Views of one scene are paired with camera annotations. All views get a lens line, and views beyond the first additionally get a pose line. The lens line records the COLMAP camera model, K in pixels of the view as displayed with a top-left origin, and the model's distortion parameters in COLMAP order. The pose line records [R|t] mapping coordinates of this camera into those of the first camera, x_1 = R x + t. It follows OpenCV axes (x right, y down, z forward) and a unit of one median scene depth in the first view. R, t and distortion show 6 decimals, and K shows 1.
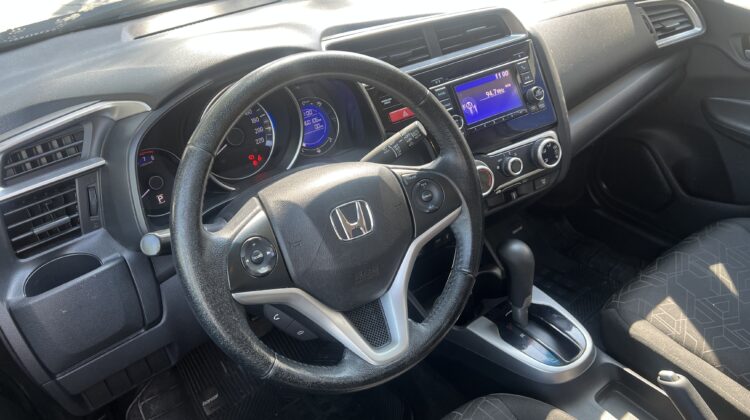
lens RADIAL K [[559.4, 0, 375.0], [0, 559.4, 210.1], [0, 0, 1]] dist [-0.002447, -0.008802]
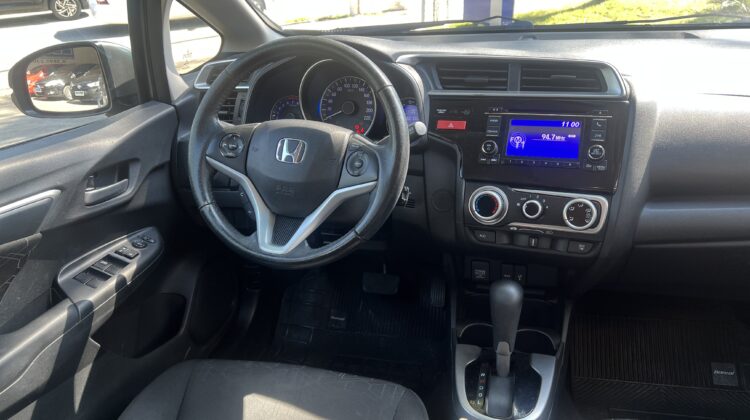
lens RADIAL K [[559.4, 0, 374.9], [0, 559.4, 210.1], [0, 0, 1]] dist [-0.002447, -0.008802]
pose [[0.603425, 0.350034, -0.716487, 0.809442], [-0.430729, 0.899229, 0.076552, -0.032568], [0.671082, 0.262419, 0.693387, 0.123267]]
